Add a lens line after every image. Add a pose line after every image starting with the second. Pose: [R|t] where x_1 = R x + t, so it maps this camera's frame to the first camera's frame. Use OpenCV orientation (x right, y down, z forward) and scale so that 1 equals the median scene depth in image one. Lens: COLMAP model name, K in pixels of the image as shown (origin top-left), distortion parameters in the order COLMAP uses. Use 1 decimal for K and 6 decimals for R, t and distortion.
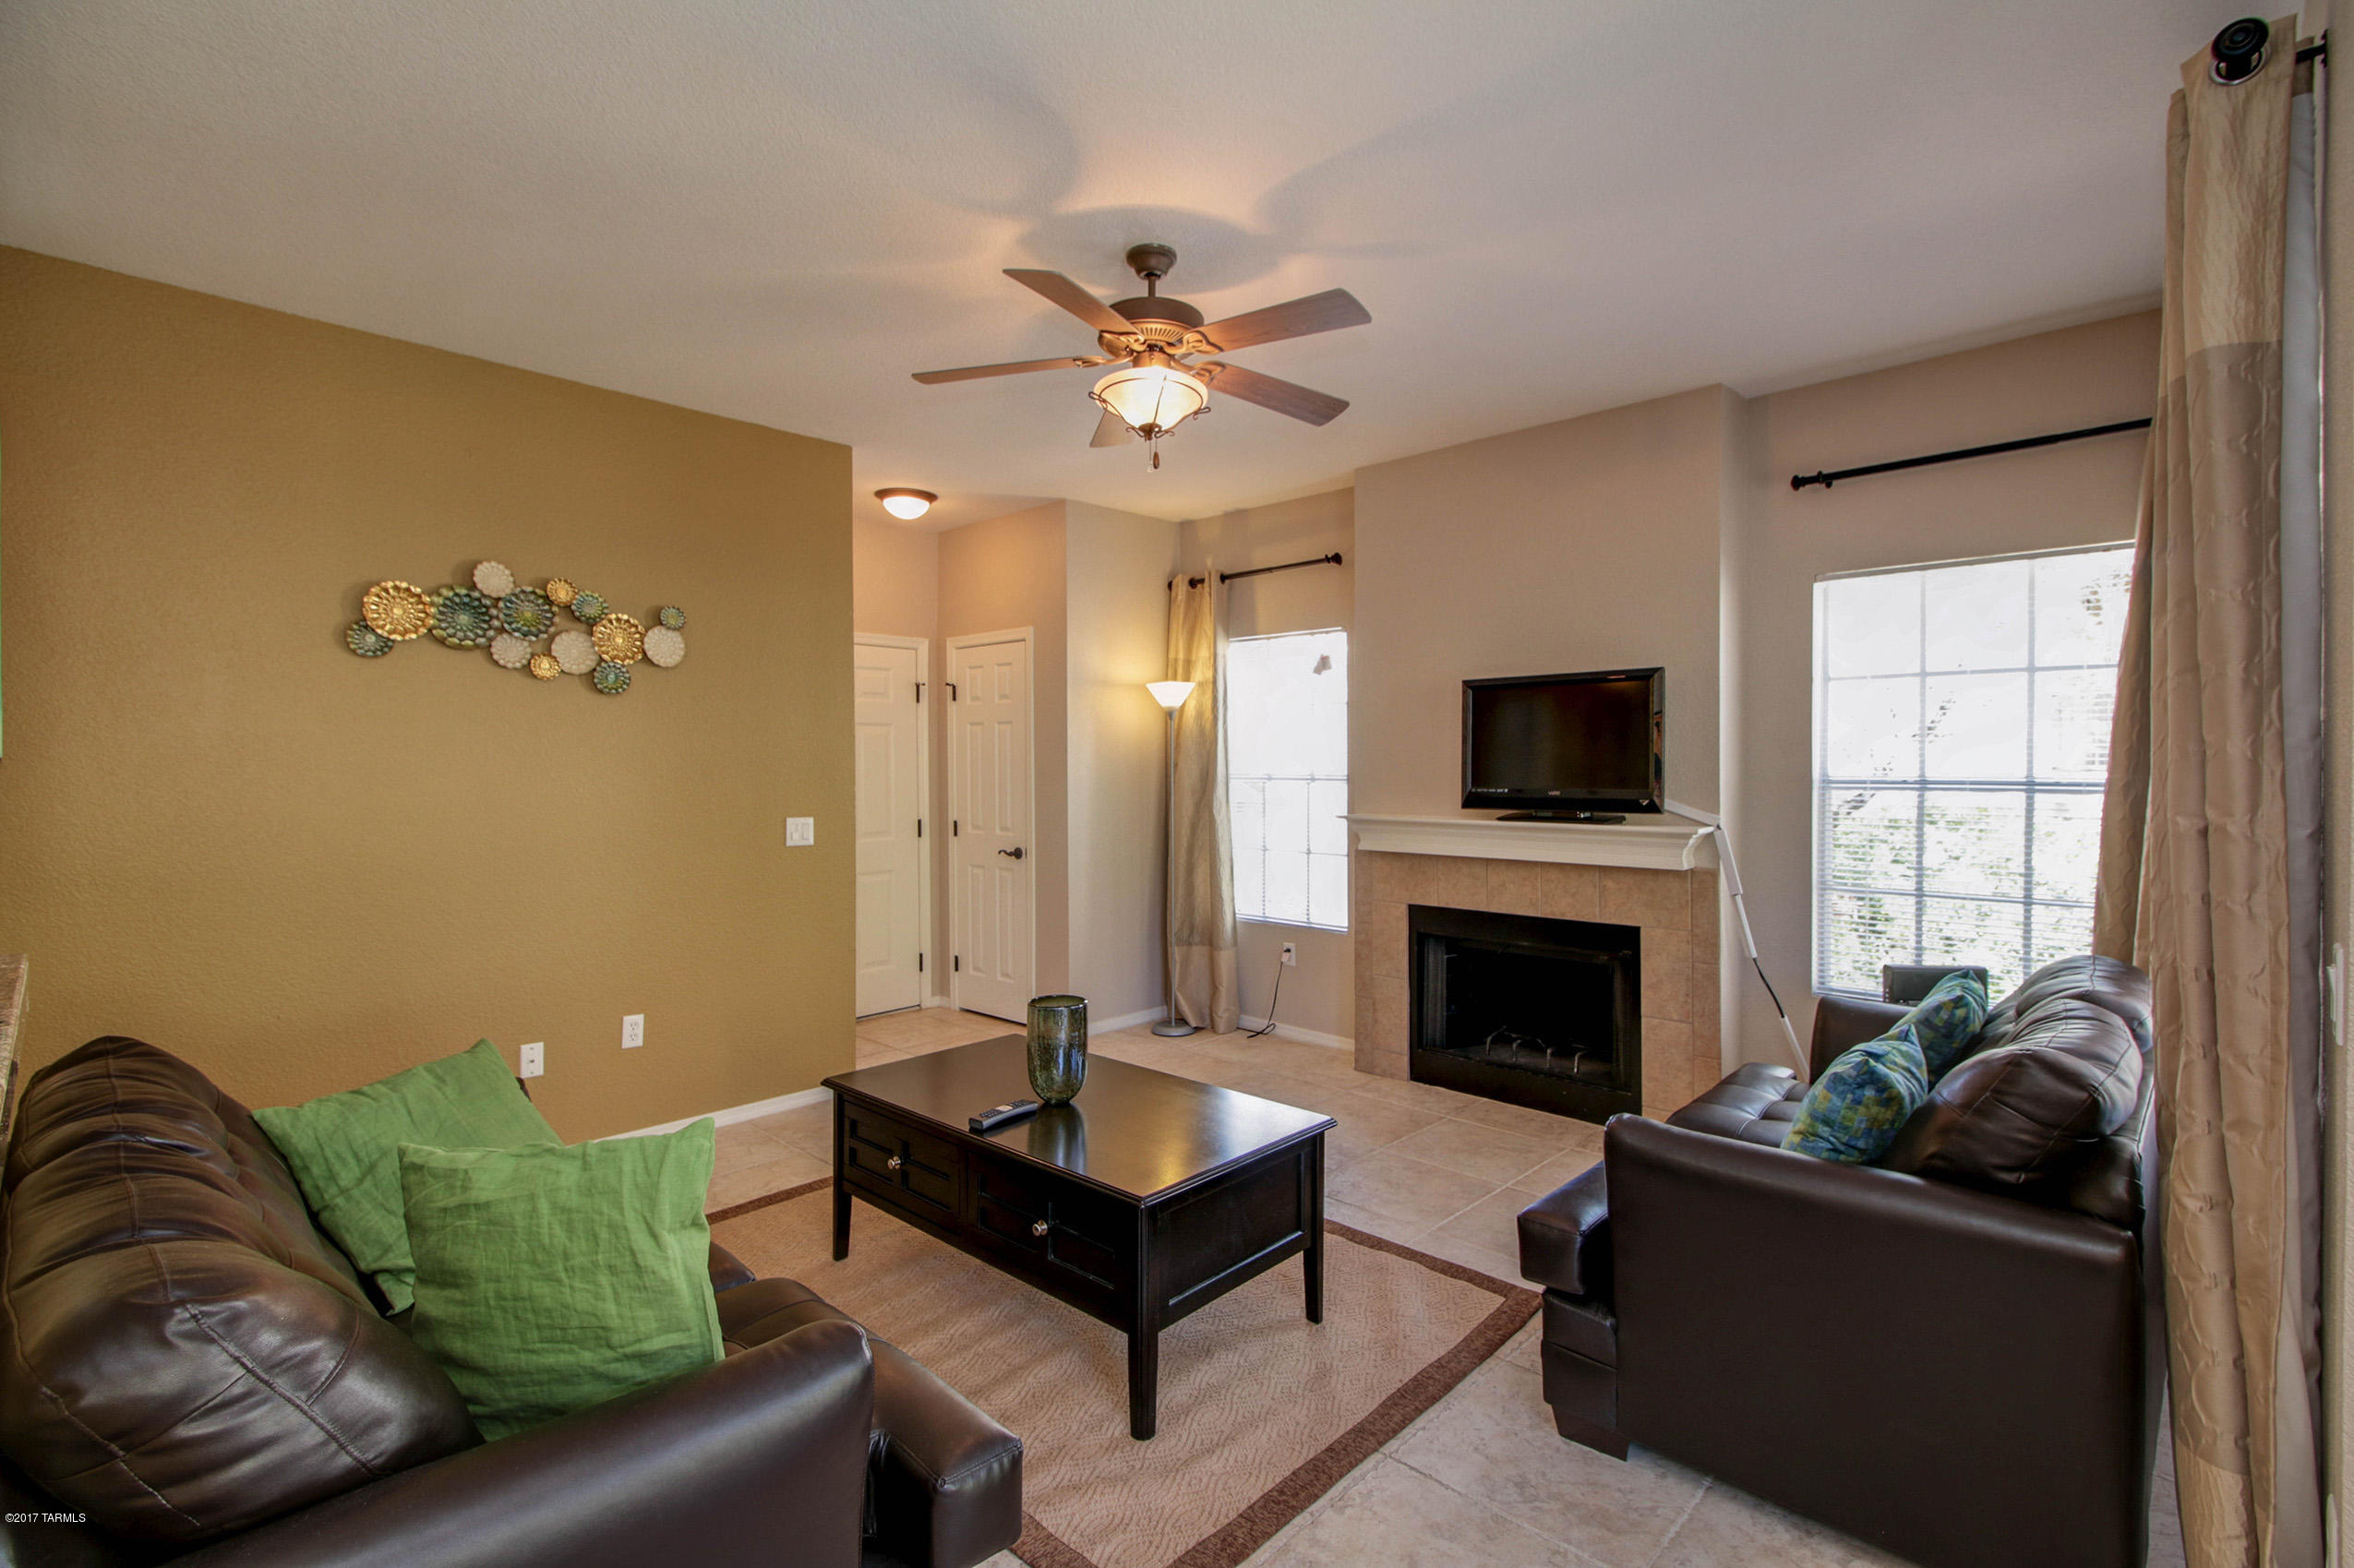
lens RADIAL K [[1081.1, 0, 1161.2], [0, 1081.1, 768.1], [0, 0, 1]] dist [-0.003202, -0.000478]
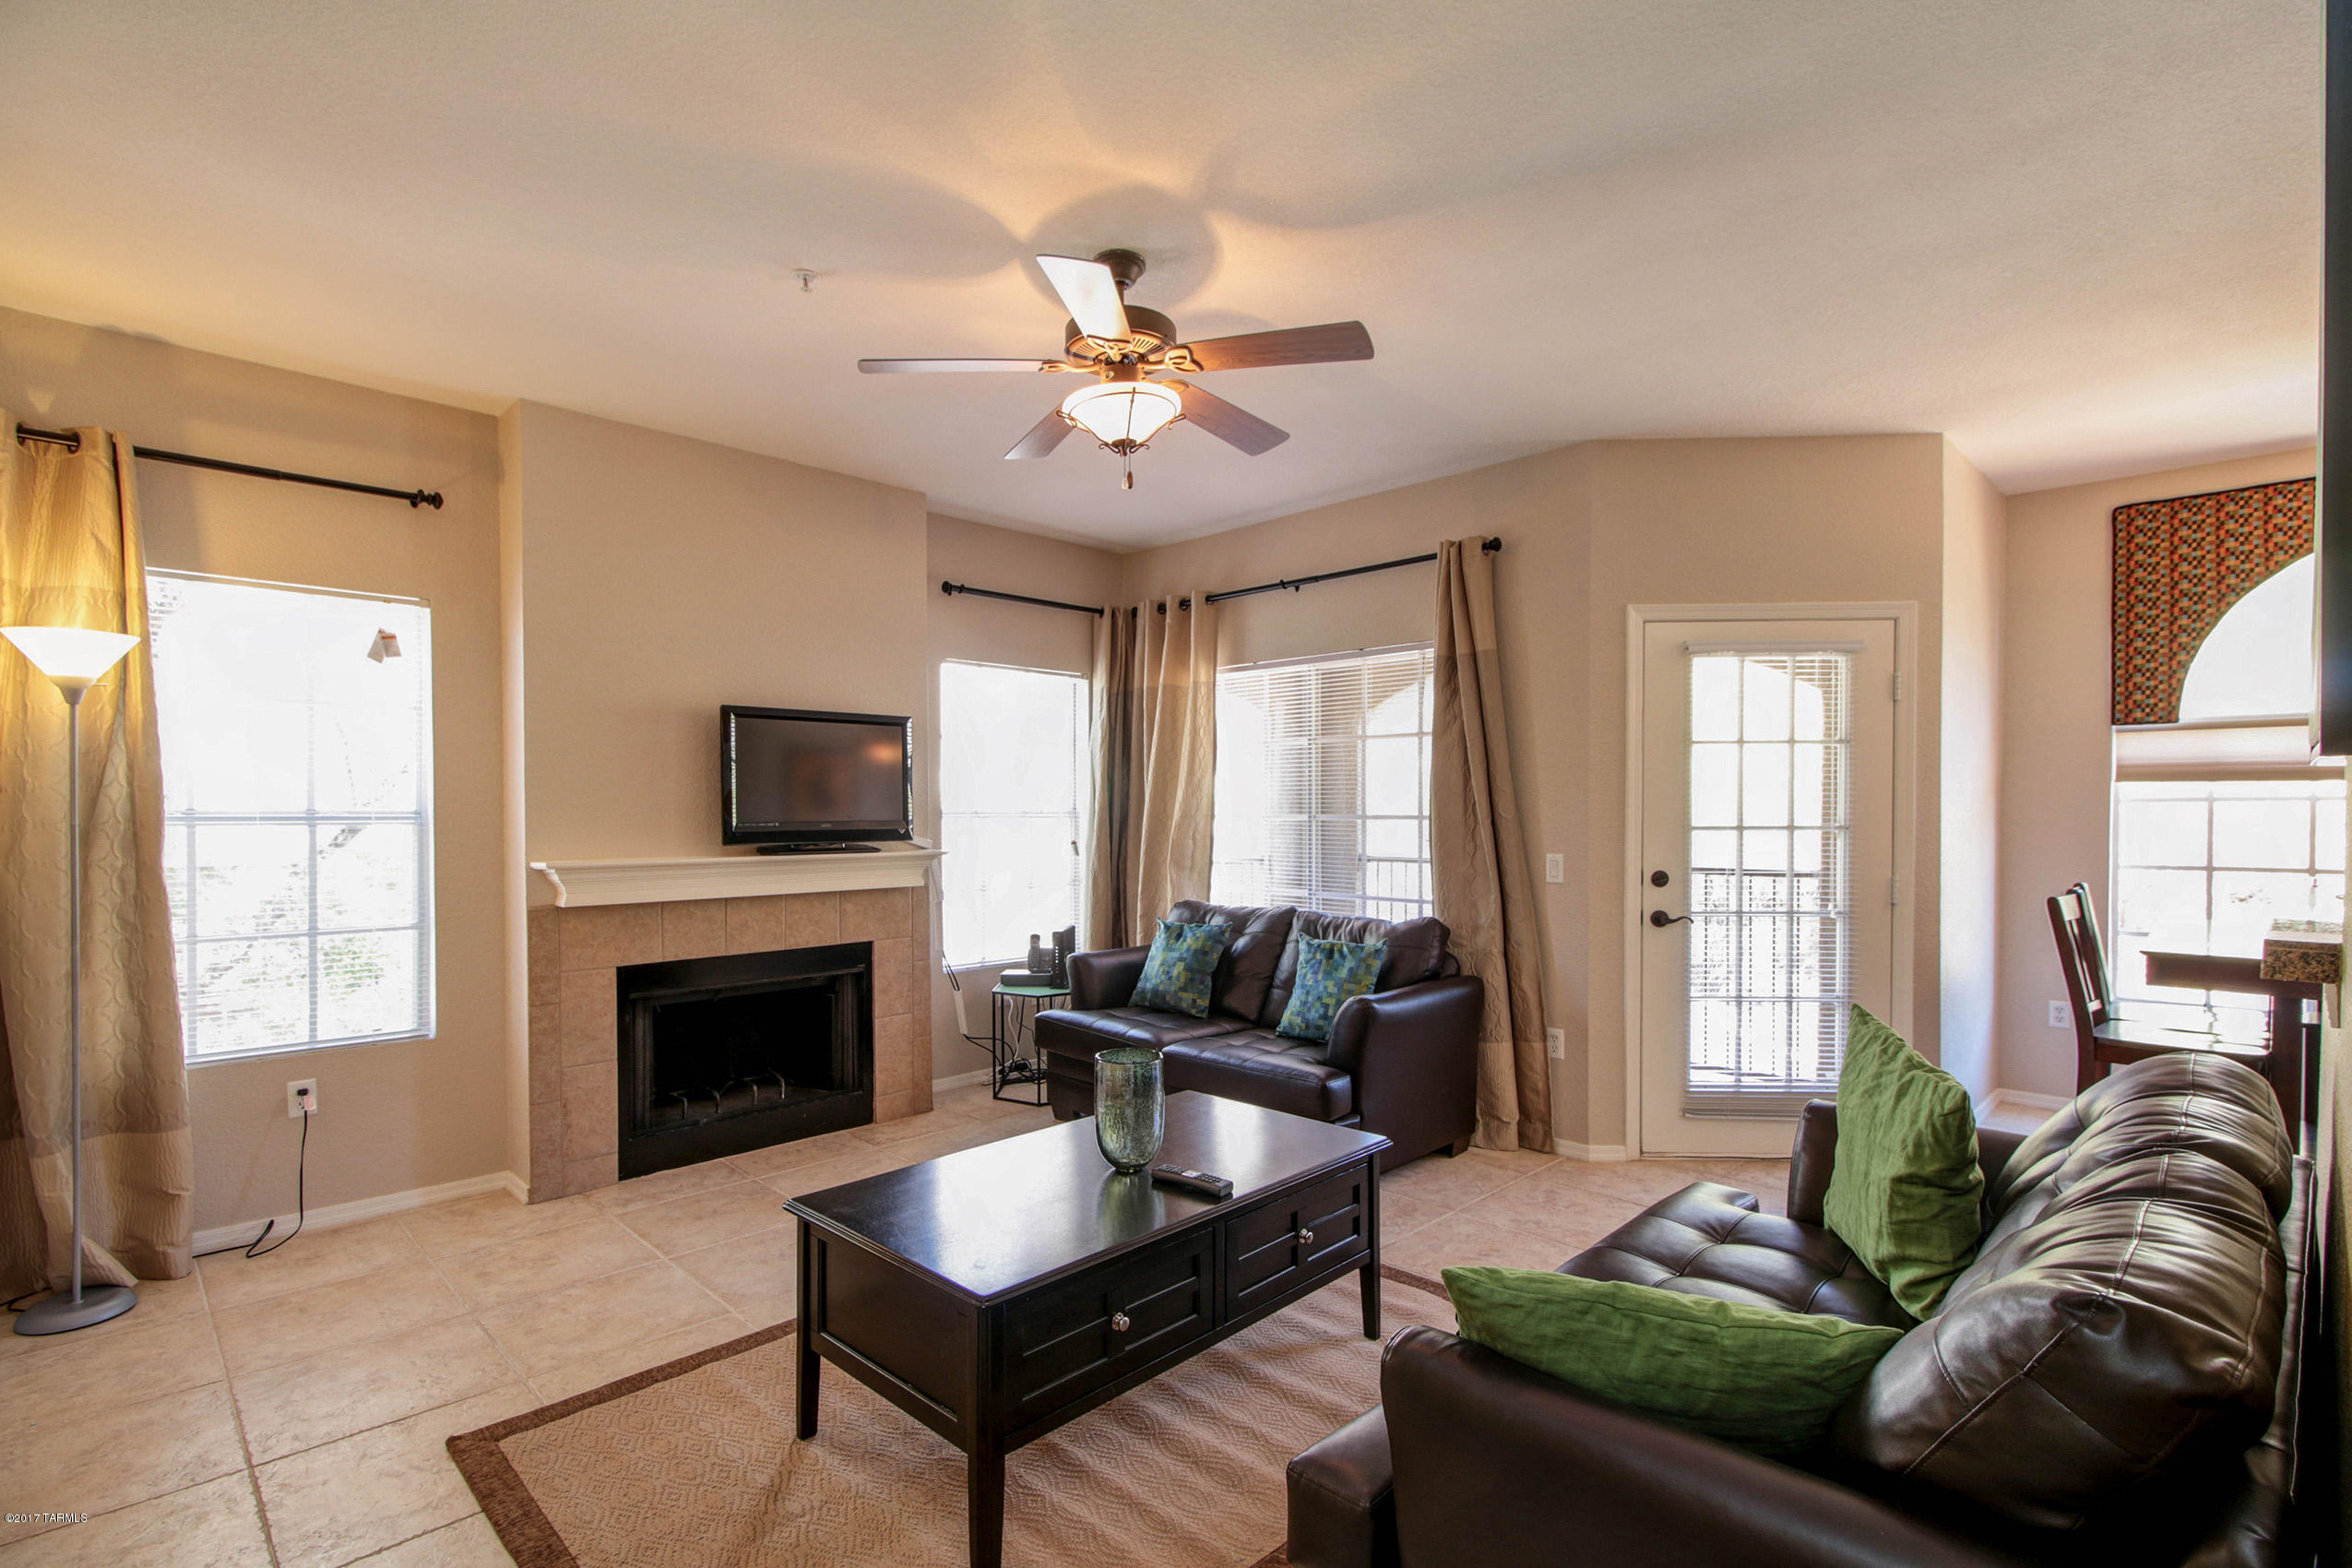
lens RADIAL K [[1080.4, 0, 1164.7], [0, 1080.4, 803.6], [0, 0, 1]] dist [-0.003202, -0.000478]
pose [[0.006100, -0.000031, 0.999981, -0.612208], [-0.000496, 1.000000, 0.000034, 0.001815], [-0.999981, -0.000496, 0.006100, 0.604801]]
